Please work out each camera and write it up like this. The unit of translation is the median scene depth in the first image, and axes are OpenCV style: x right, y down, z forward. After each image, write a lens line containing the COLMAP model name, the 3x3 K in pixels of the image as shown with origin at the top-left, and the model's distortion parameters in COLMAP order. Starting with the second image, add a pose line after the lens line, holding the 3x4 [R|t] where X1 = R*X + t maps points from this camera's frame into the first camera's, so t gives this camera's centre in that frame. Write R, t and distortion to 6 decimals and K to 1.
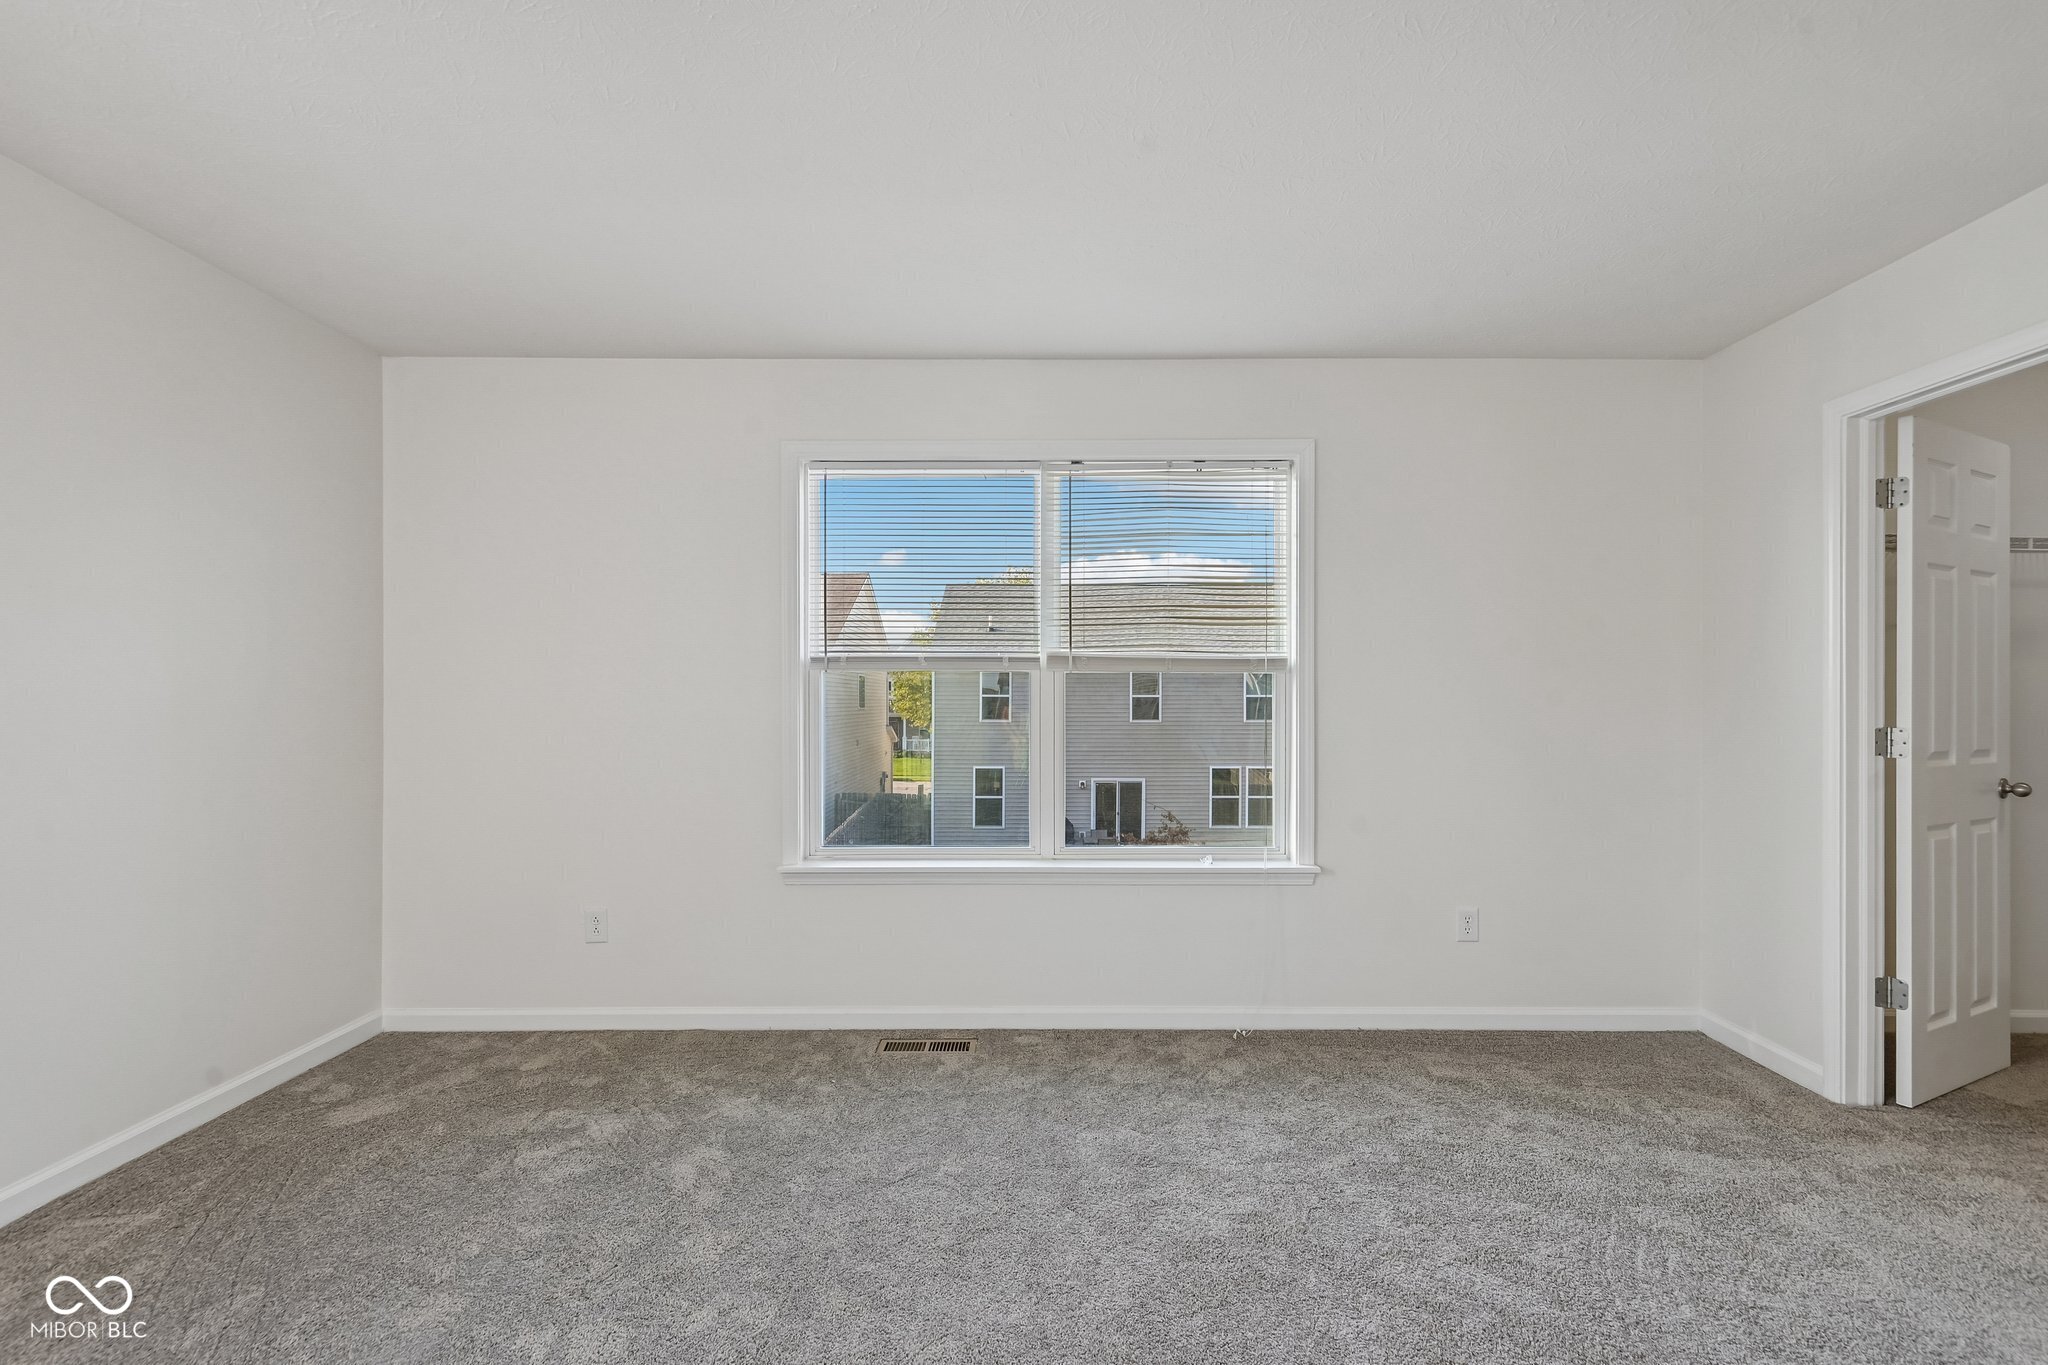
lens RADIAL K [[956.0, 0, 1024.6], [0, 956.0, 688.4], [0, 0, 1]] dist [0.010365, -0.006074]
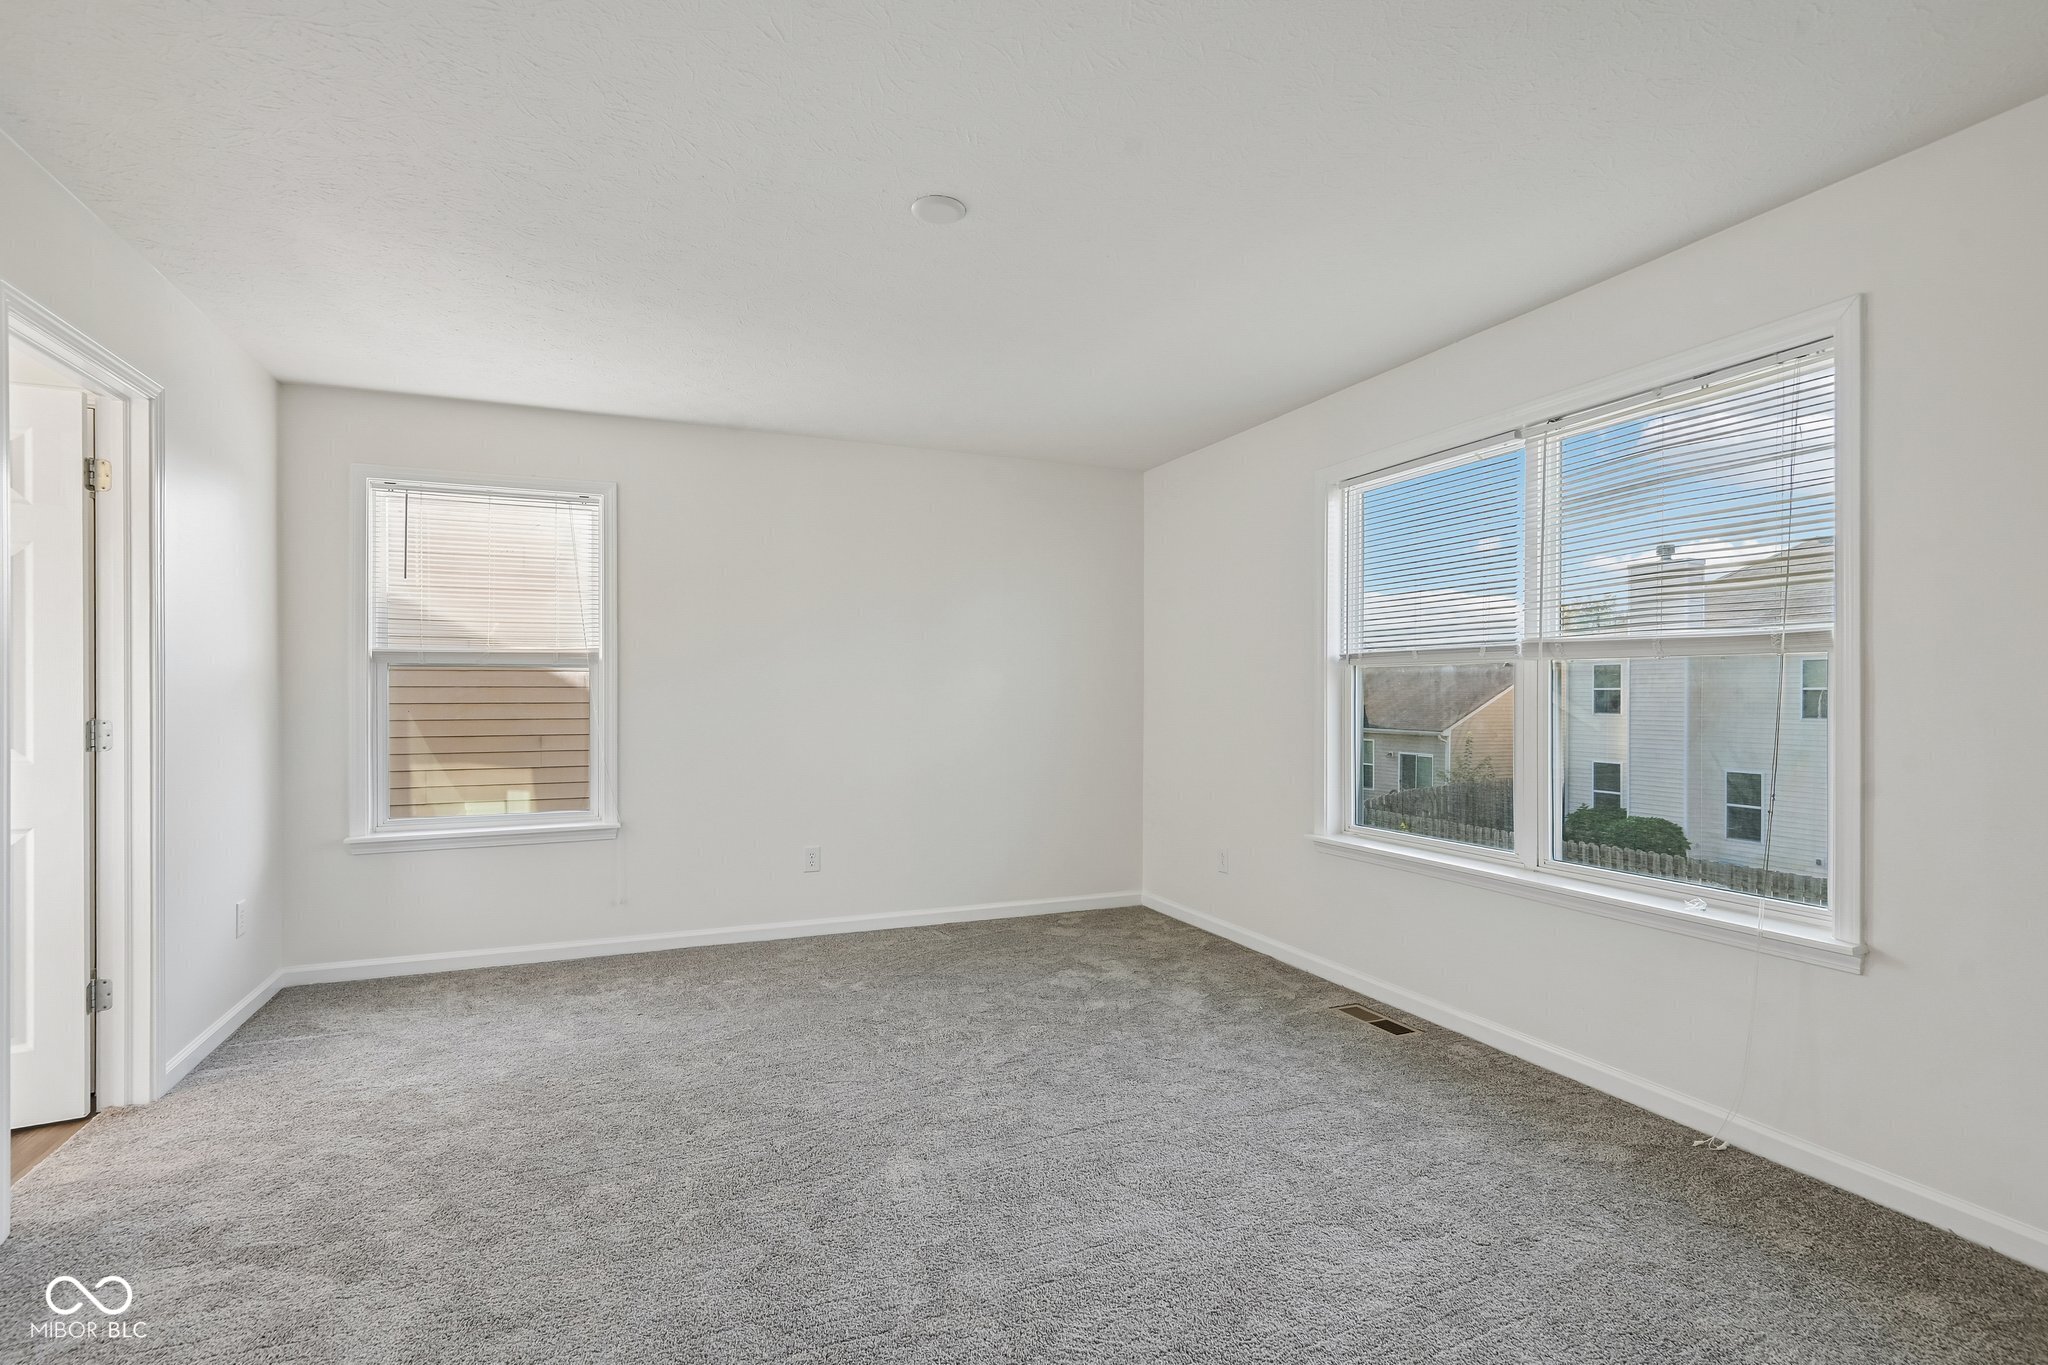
lens RADIAL K [[956.0, 0, 1020.4], [0, 956.0, 677.0], [0, 0, 1]] dist [0.010365, -0.006074]
pose [[0.383495, -0.016180, -0.923401, 0.701047], [0.006822, 0.999869, -0.014687, 0.008096], [0.923518, -0.000667, 0.383555, 0.223056]]
